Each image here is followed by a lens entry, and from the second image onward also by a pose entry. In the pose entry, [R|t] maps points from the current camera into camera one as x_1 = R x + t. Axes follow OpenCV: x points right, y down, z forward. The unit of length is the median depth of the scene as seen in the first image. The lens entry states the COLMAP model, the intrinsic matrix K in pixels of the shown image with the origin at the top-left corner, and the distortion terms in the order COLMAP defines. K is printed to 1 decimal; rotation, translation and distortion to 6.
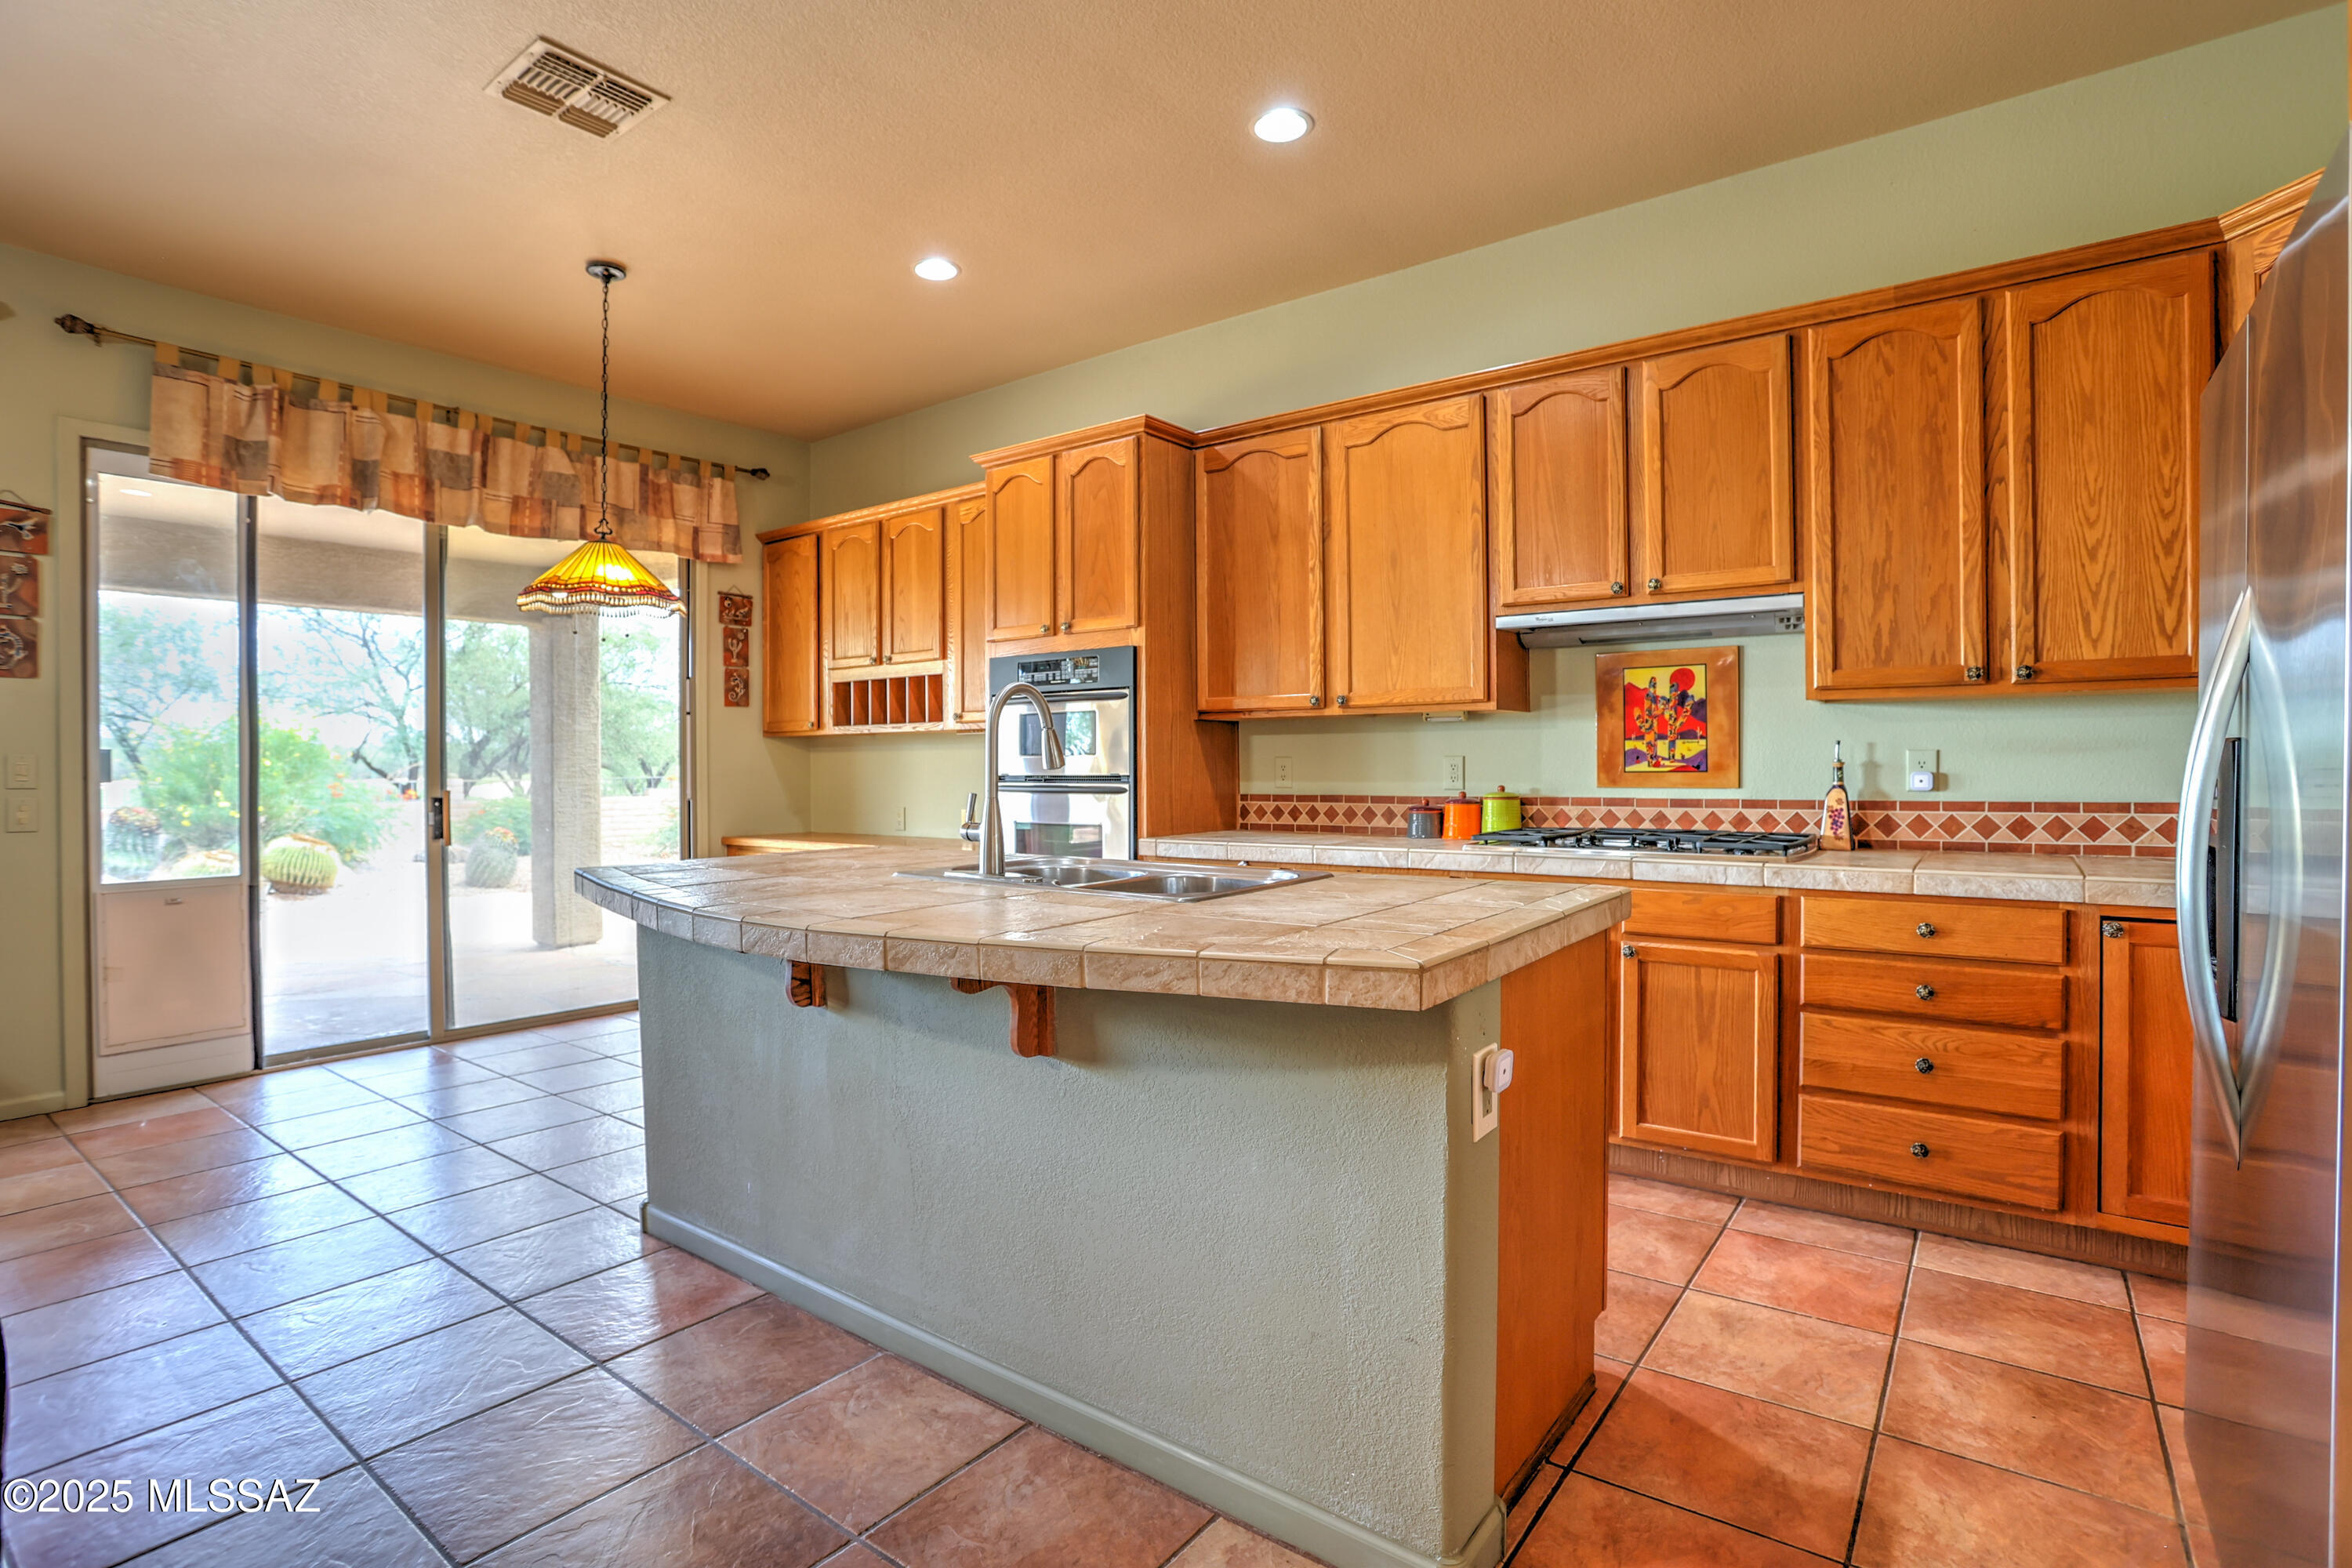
lens RADIAL K [[1140.8, 0, 1174.4], [0, 1140.8, 772.8], [0, 0, 1]] dist [-0.069660, 0.026710]
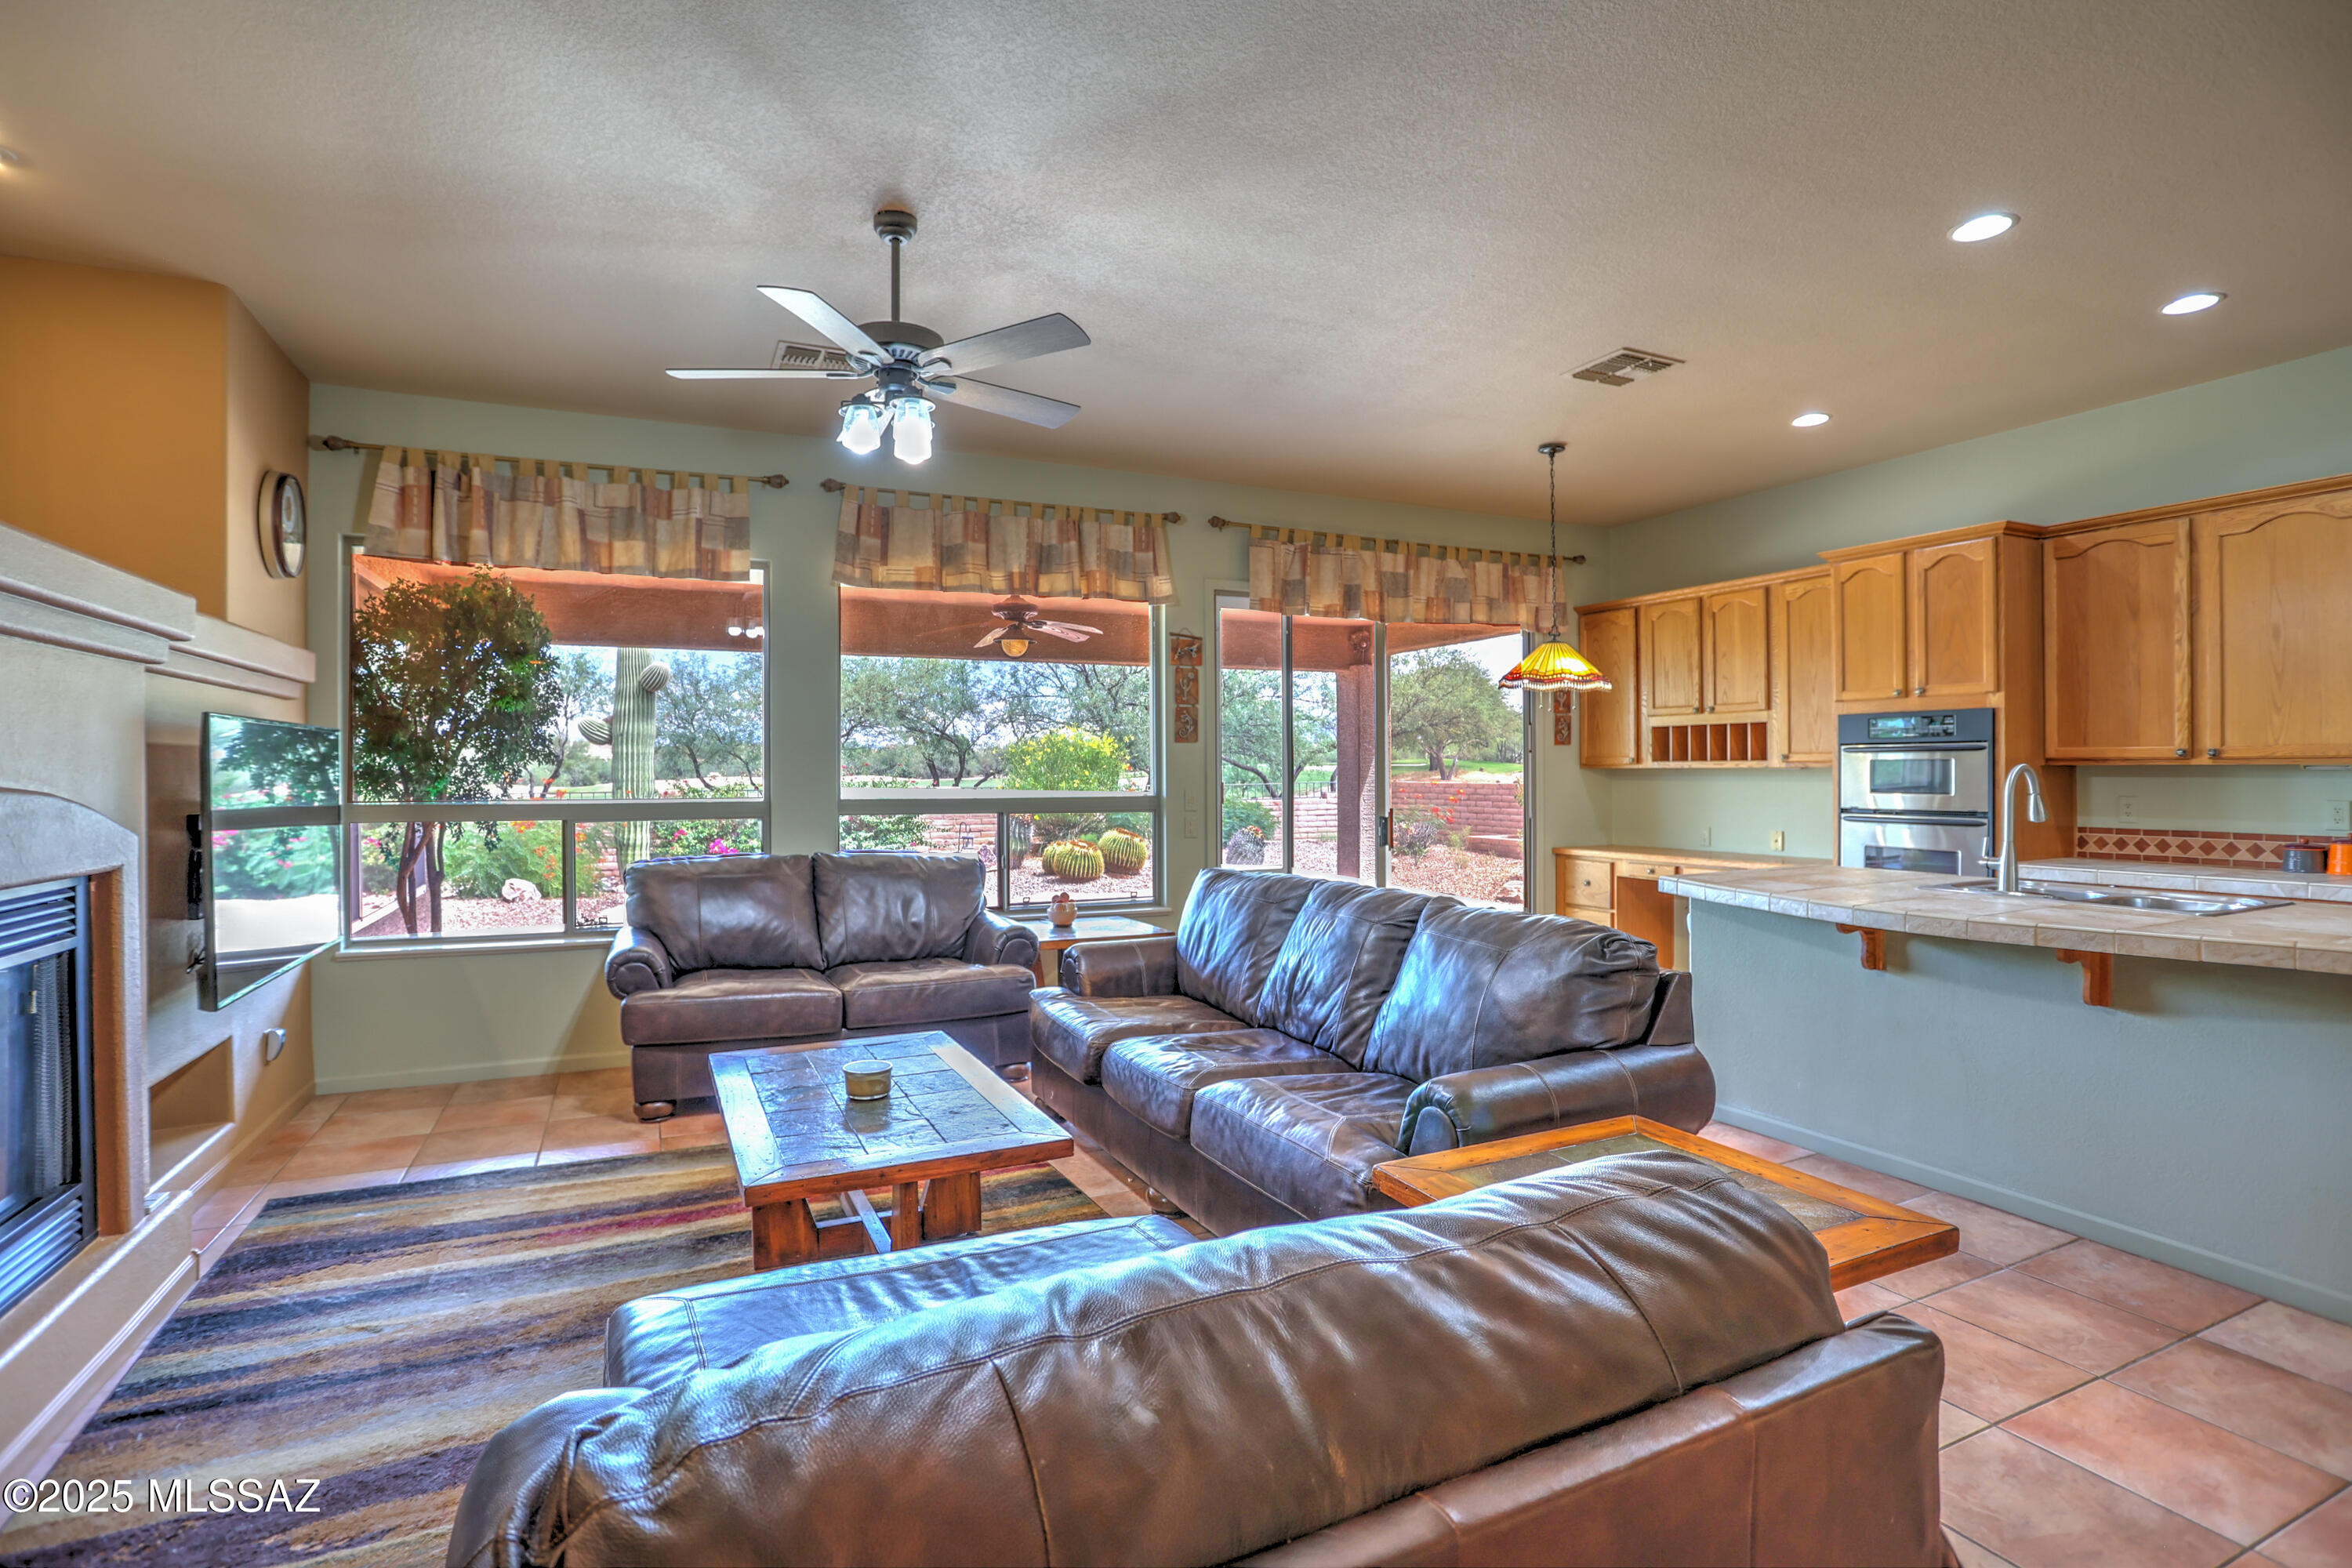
lens RADIAL K [[1140.8, 0, 1160.9], [0, 1140.8, 773.2], [0, 0, 1]] dist [-0.069660, 0.026710]
pose [[0.880732, 0.003657, -0.473601, -0.262727], [-0.003185, 0.999993, 0.001800, -0.039584], [0.473604, -0.000077, 0.880738, -0.483632]]
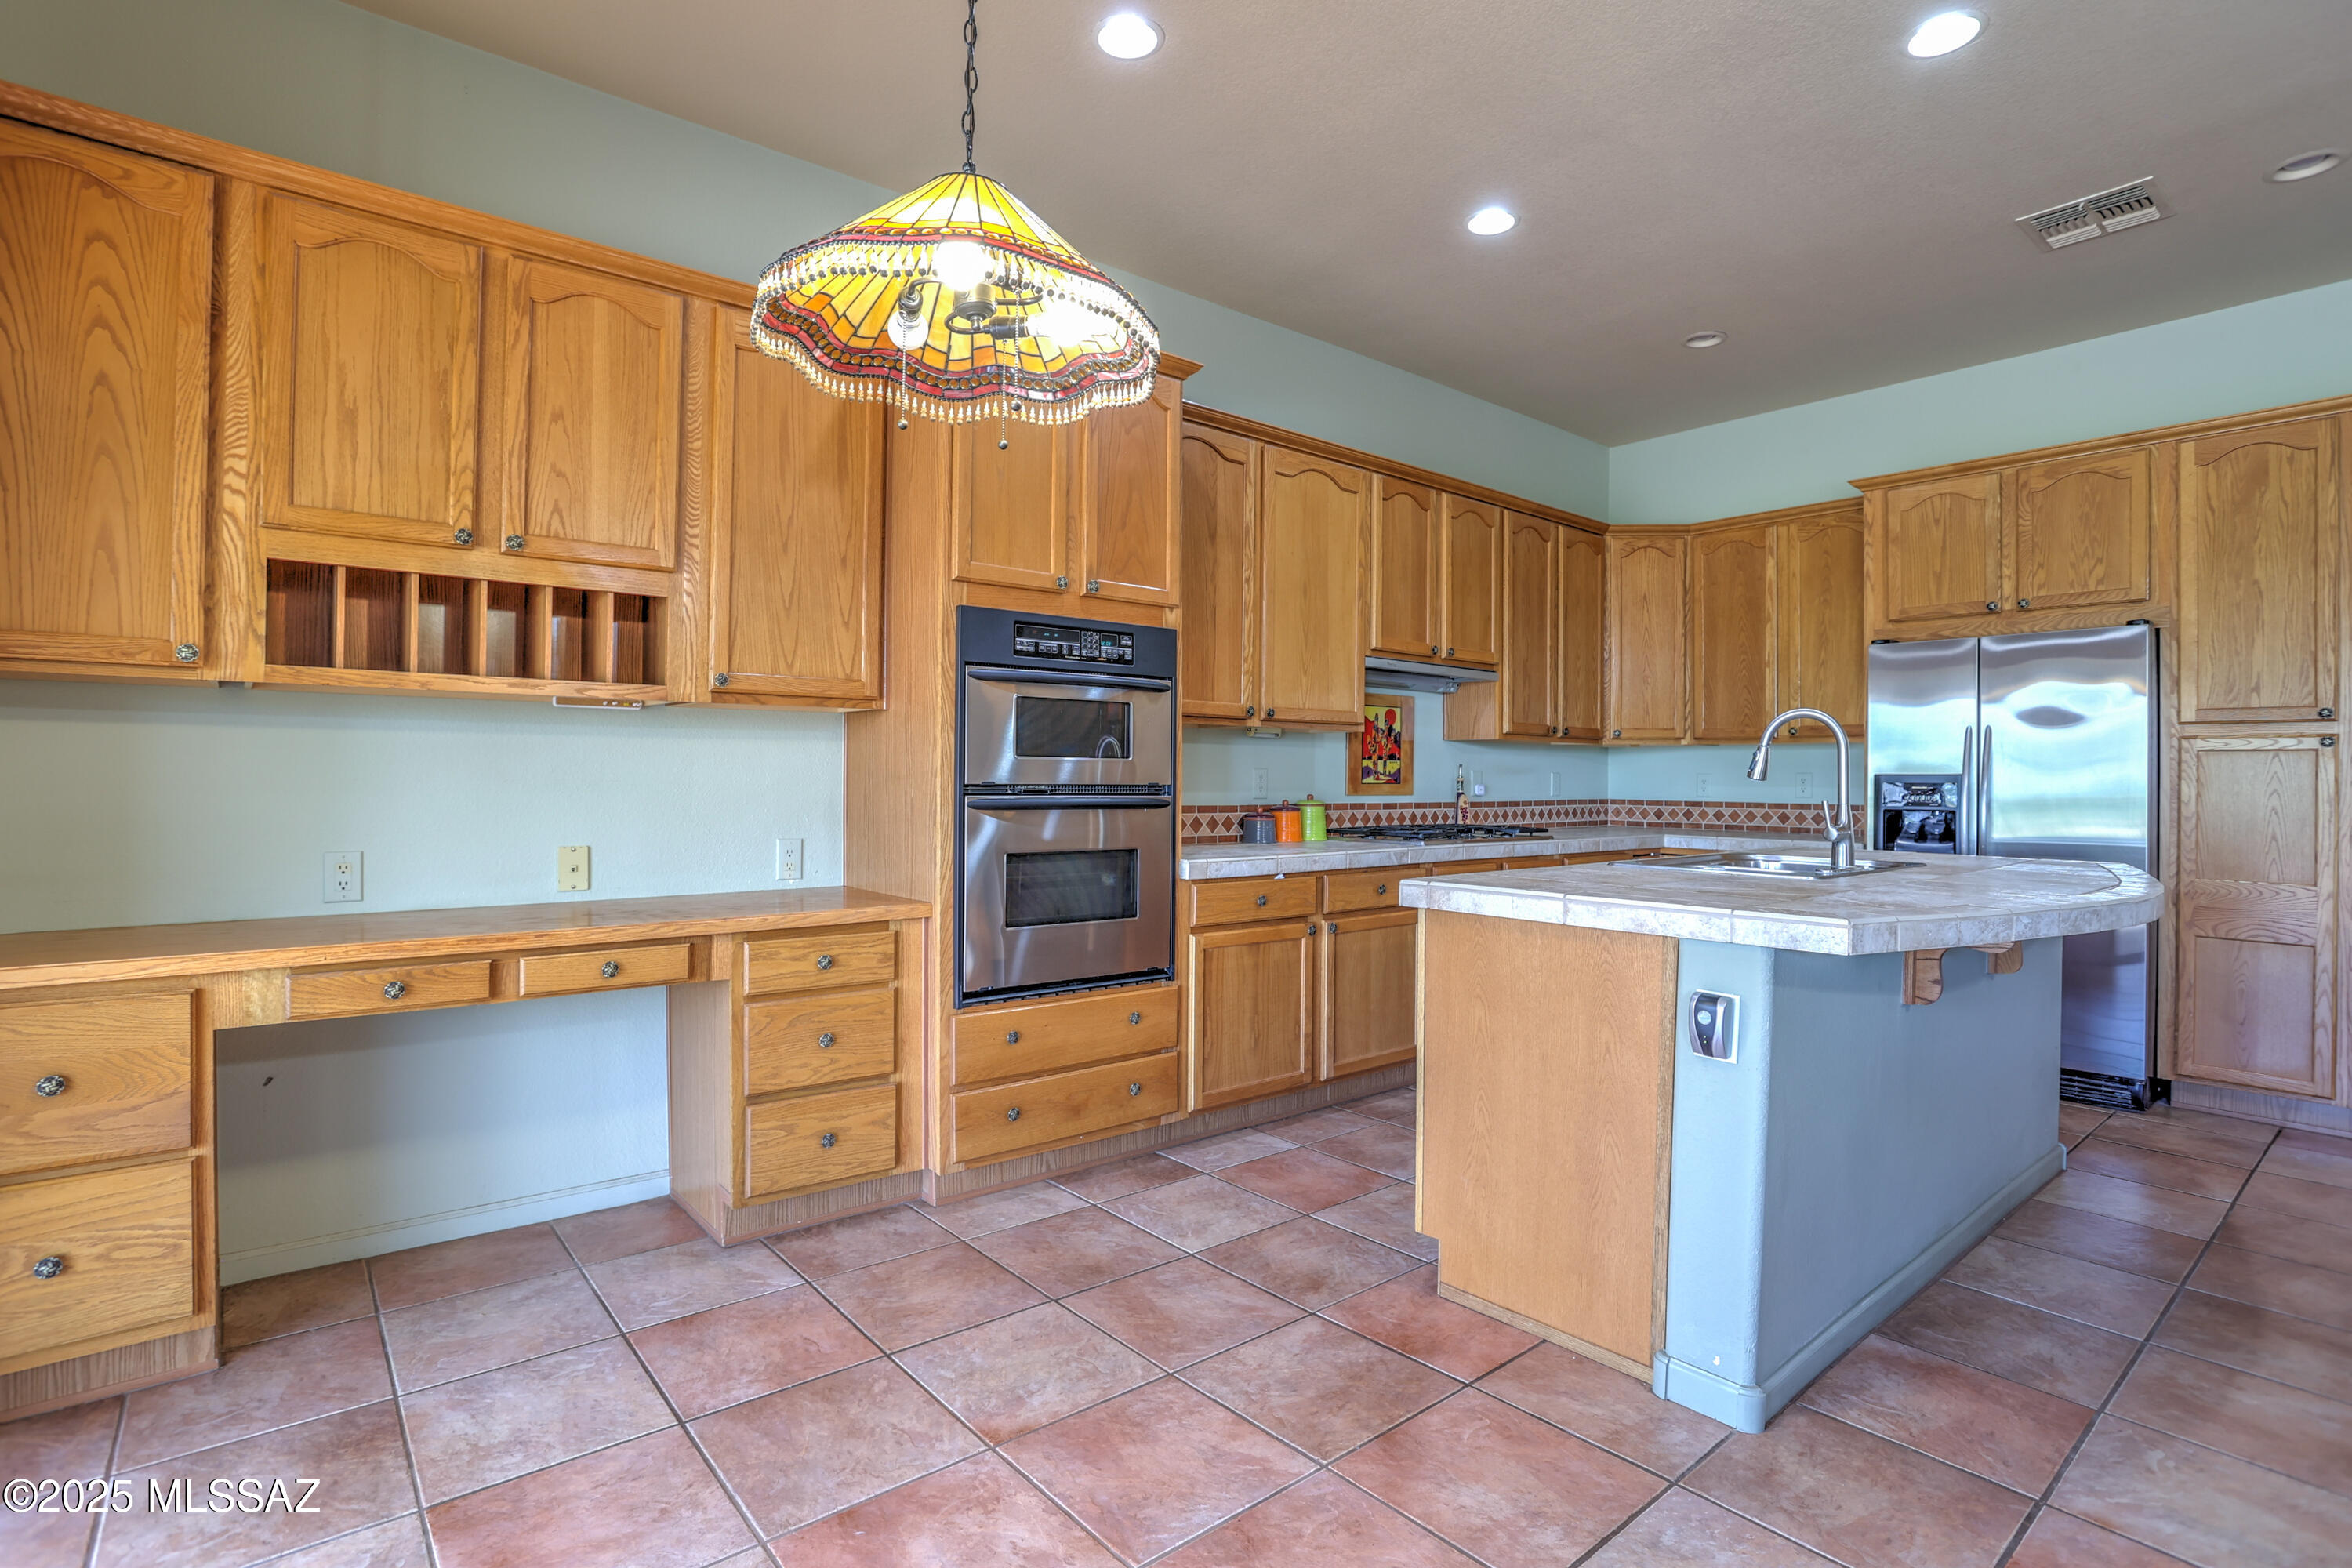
lens RADIAL K [[1140.8, 0, 1160.0], [0, 1140.8, 774.6], [0, 0, 1]] dist [-0.069660, 0.026710]
pose [[0.238404, 0.008660, 0.971127, -0.848725], [-0.008474, 0.999941, -0.006836, 0.000024], [-0.971129, -0.006600, 0.238464, 0.813619]]
